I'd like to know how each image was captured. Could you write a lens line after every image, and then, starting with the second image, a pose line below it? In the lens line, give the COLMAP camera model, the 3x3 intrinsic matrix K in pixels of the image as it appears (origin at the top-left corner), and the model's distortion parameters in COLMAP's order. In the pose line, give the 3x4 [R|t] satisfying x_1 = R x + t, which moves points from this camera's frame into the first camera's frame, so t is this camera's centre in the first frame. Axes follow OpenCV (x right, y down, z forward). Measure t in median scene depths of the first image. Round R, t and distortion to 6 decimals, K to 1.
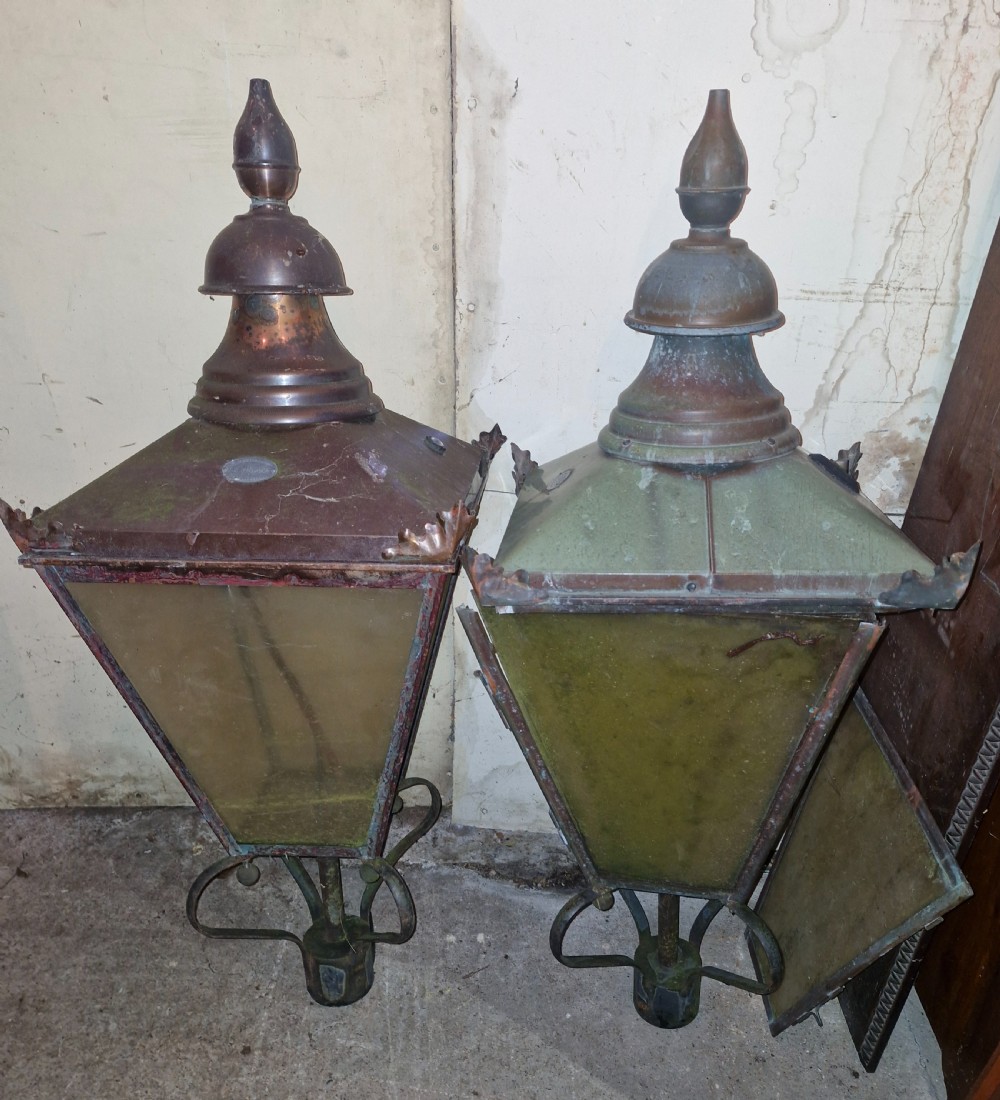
lens RADIAL K [[970.6, 0, 512.4], [0, 970.6, 597.5], [0, 0, 1]] dist [0.062432, -0.071323]
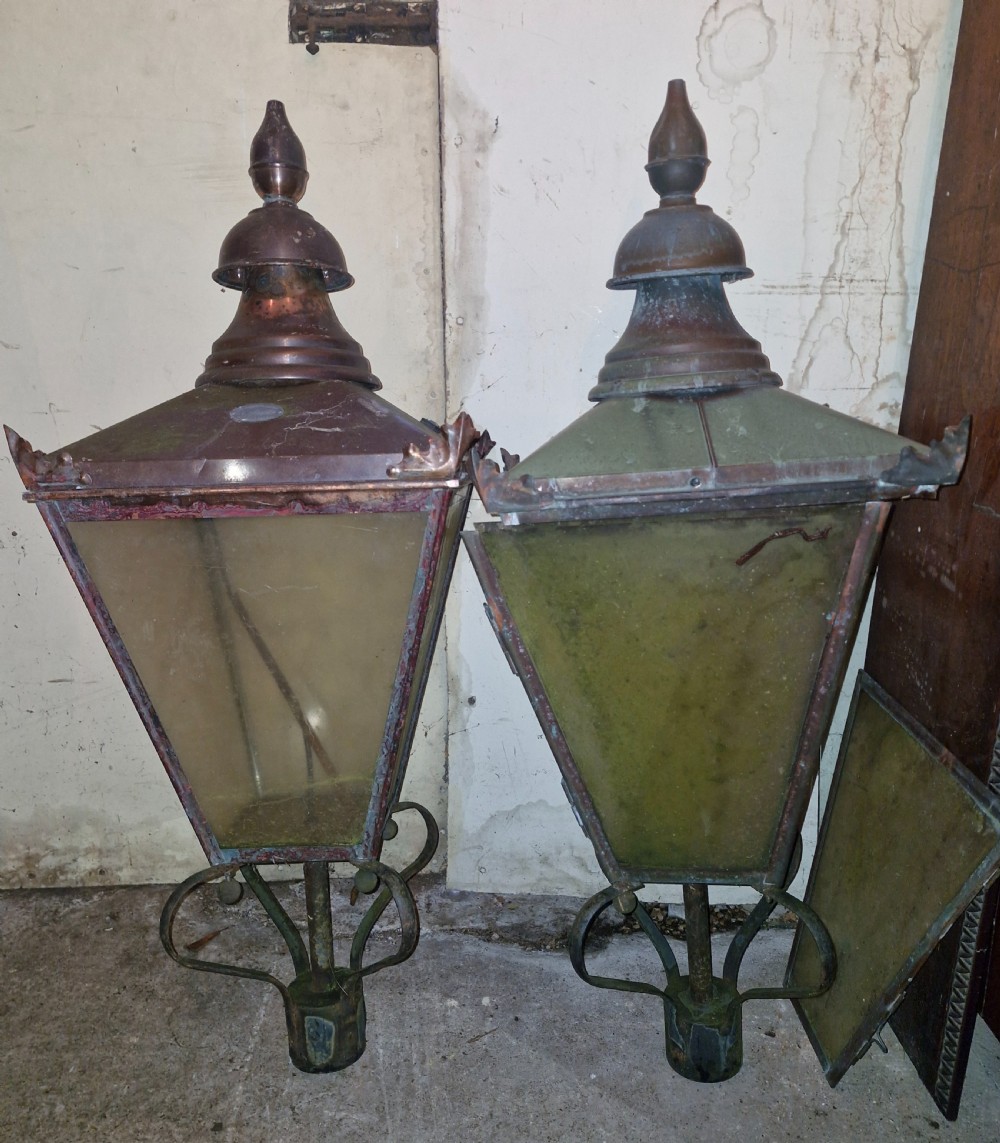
lens RADIAL K [[977.0, 0, 495.6], [0, 977.0, 532.3], [0, 0, 1]] dist [0.052844, -0.052206]
pose [[0.999147, -0.033728, 0.023818, -0.038743], [0.039241, 0.955136, -0.293557, 0.259746], [-0.012848, 0.294241, 0.955645, 0.035973]]
